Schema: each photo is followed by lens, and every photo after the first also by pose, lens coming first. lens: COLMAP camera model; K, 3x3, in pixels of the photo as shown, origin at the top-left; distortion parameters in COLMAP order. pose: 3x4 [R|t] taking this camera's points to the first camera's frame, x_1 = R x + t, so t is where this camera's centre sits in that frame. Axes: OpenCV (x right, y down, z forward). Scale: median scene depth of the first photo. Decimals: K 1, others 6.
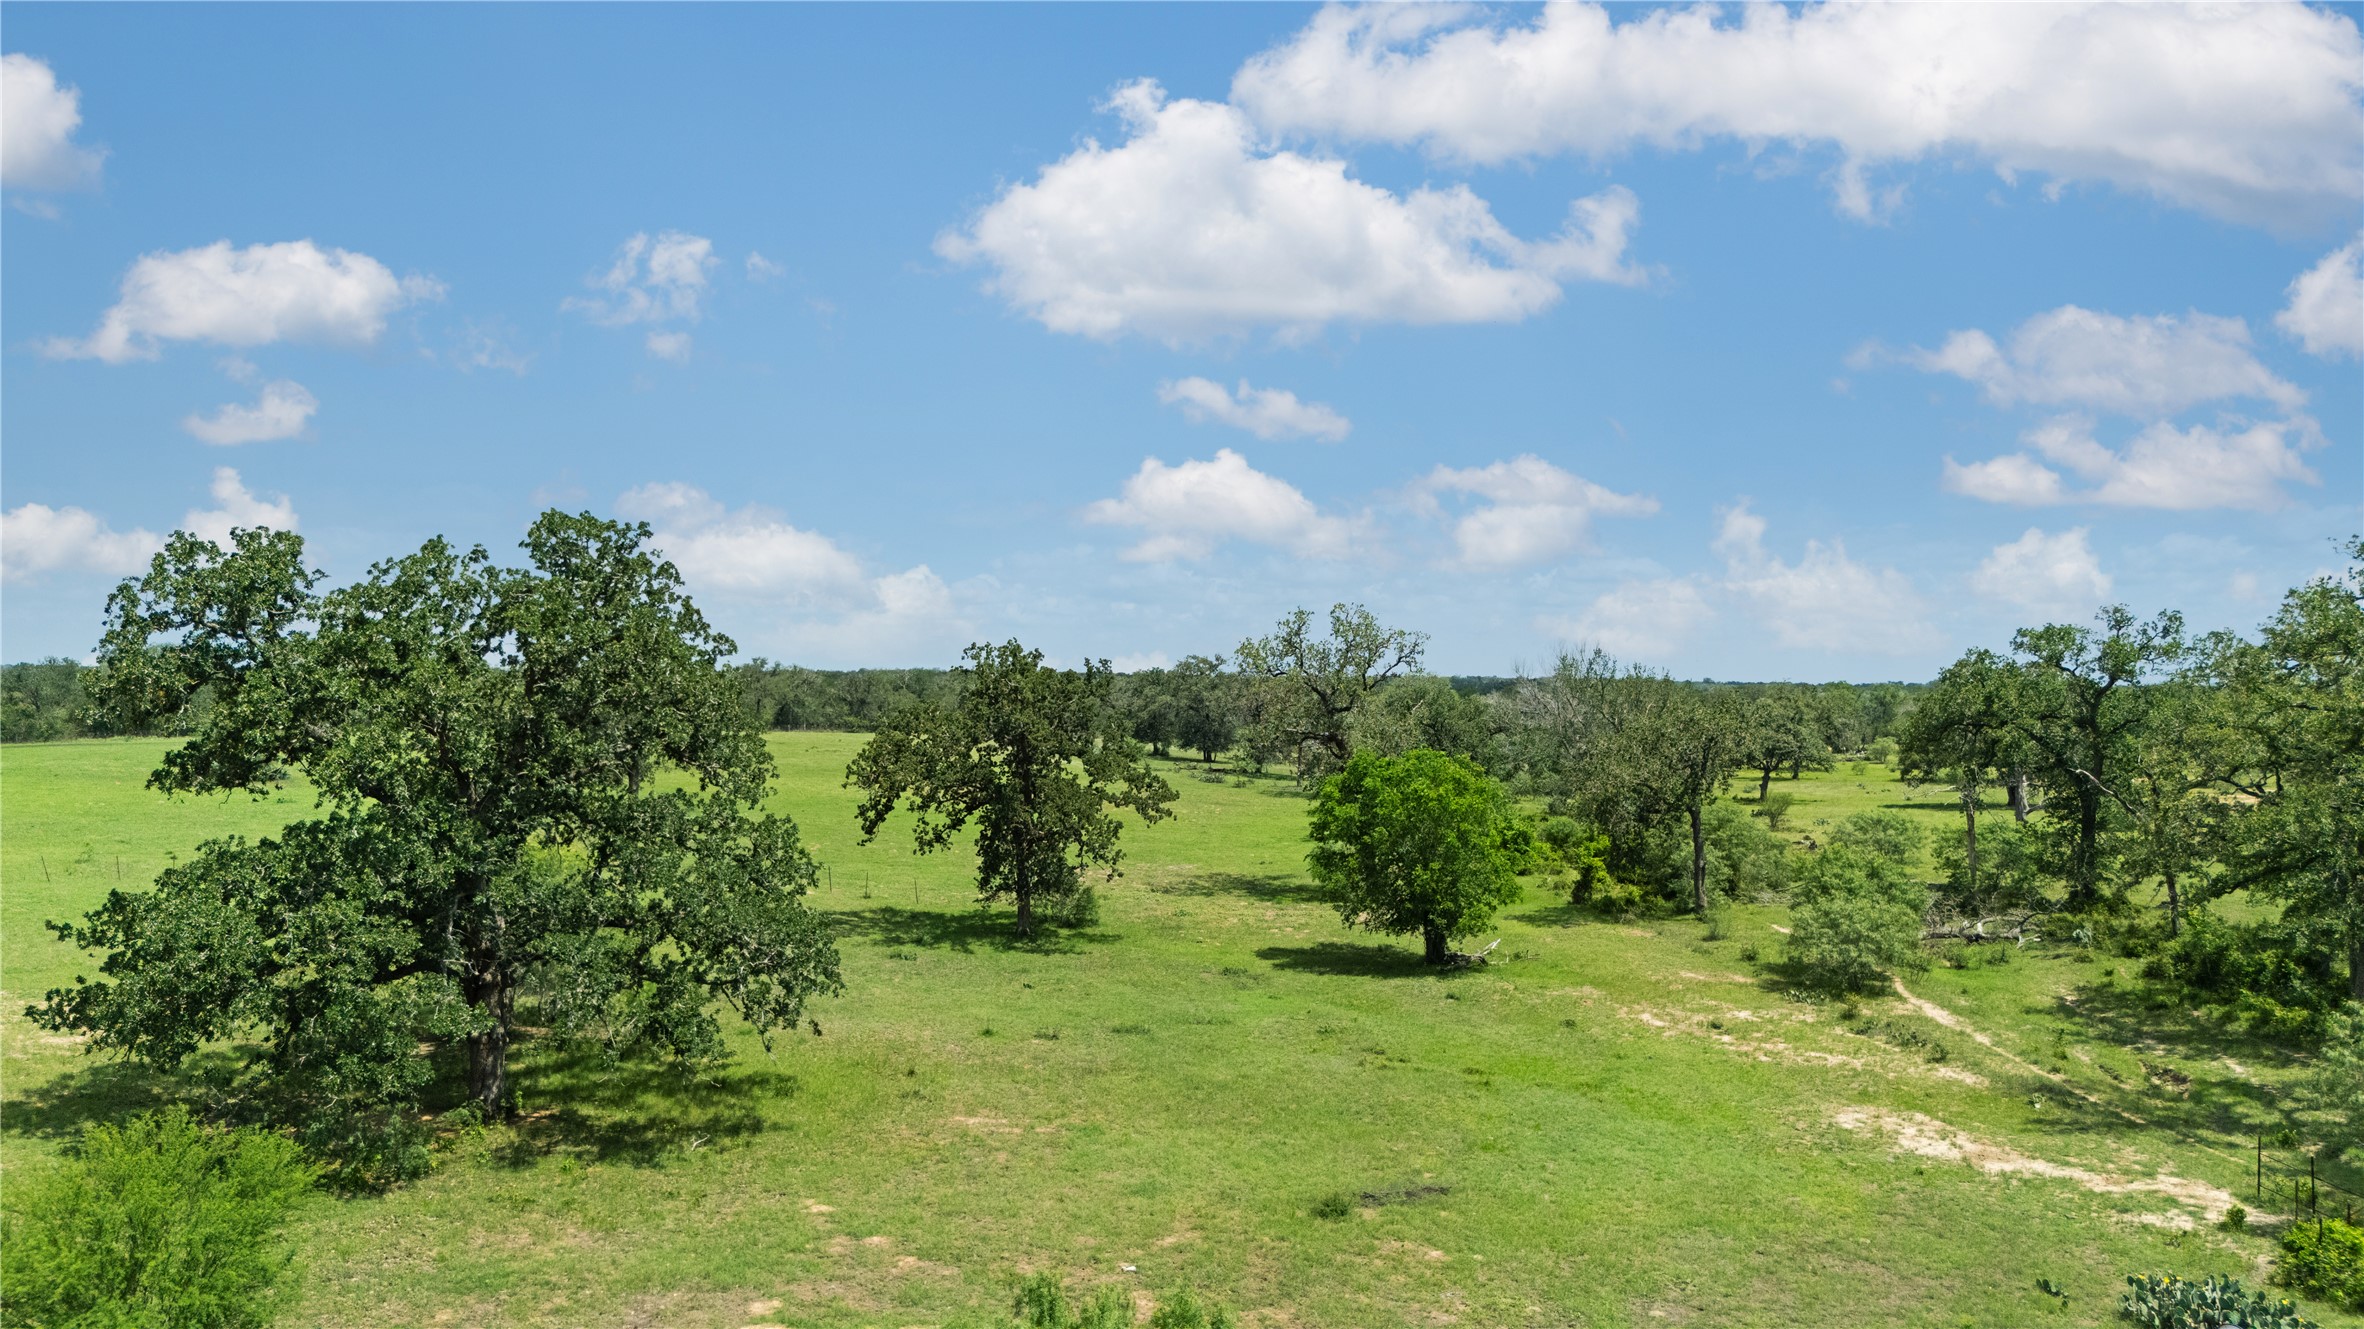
lens RADIAL K [[1731.1, 0, 1183.8], [0, 1731.1, 661.6], [0, 0, 1]] dist [0.047051, -0.042625]
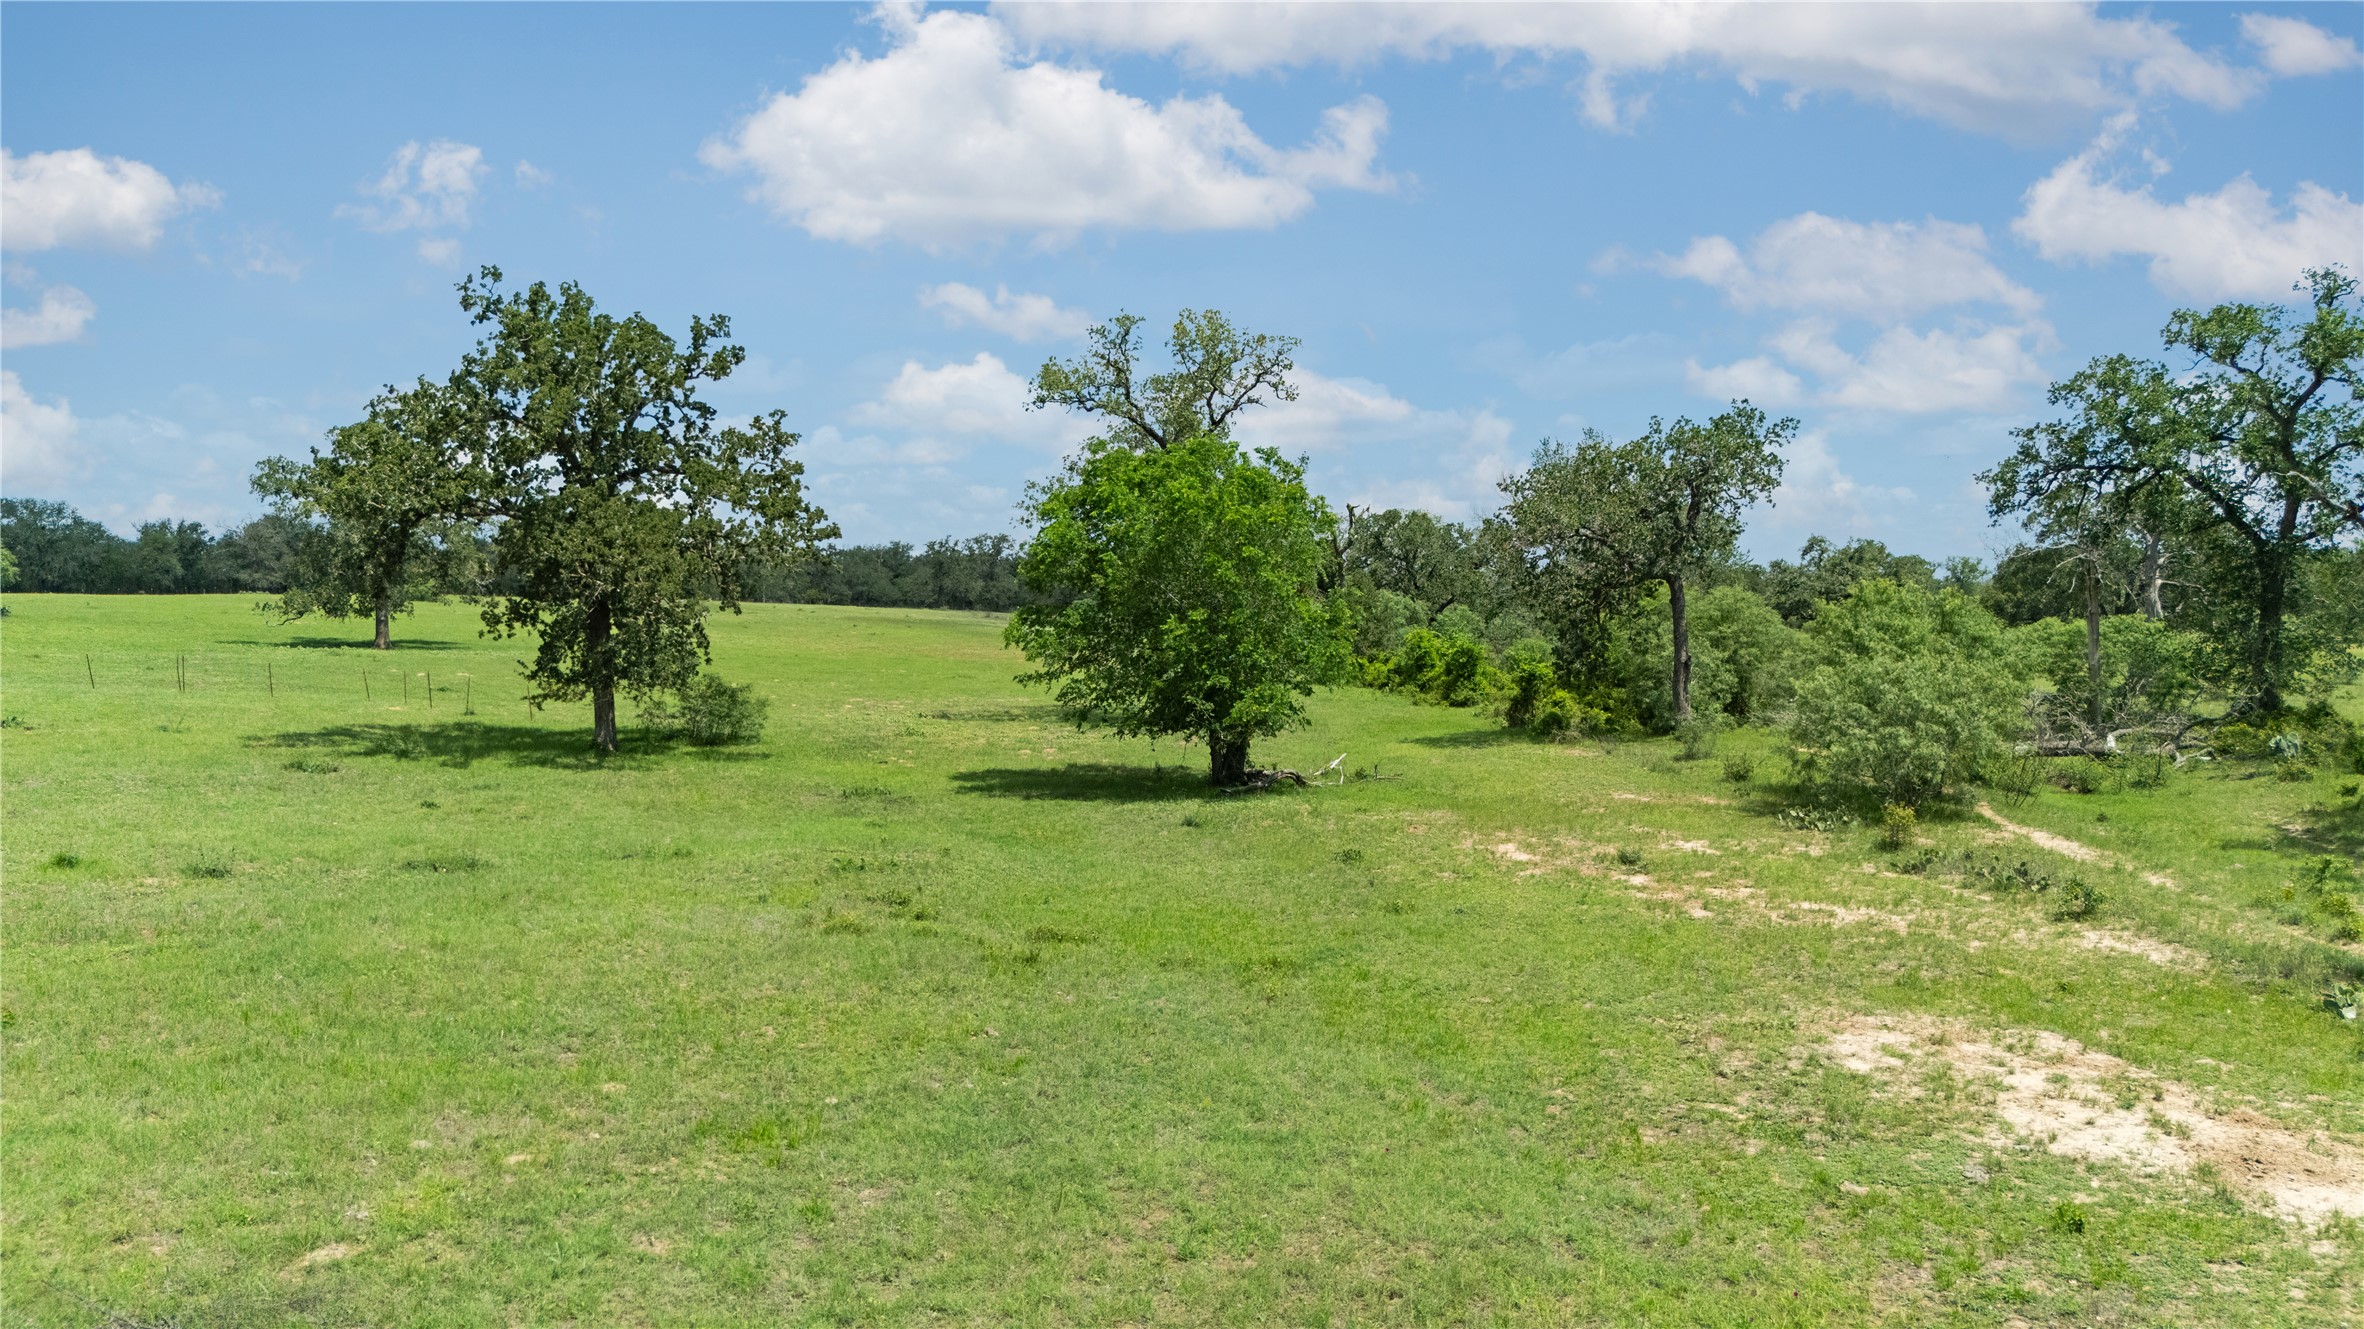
lens RADIAL K [[1731.1, 0, 1179.6], [0, 1731.1, 662.5], [0, 0, 1]] dist [0.047051, -0.042625]
pose [[0.999228, -0.003094, -0.039167, 0.168181], [0.005113, 0.998656, 0.051568, 0.107437], [0.038955, -0.051729, 0.997901, 0.420704]]
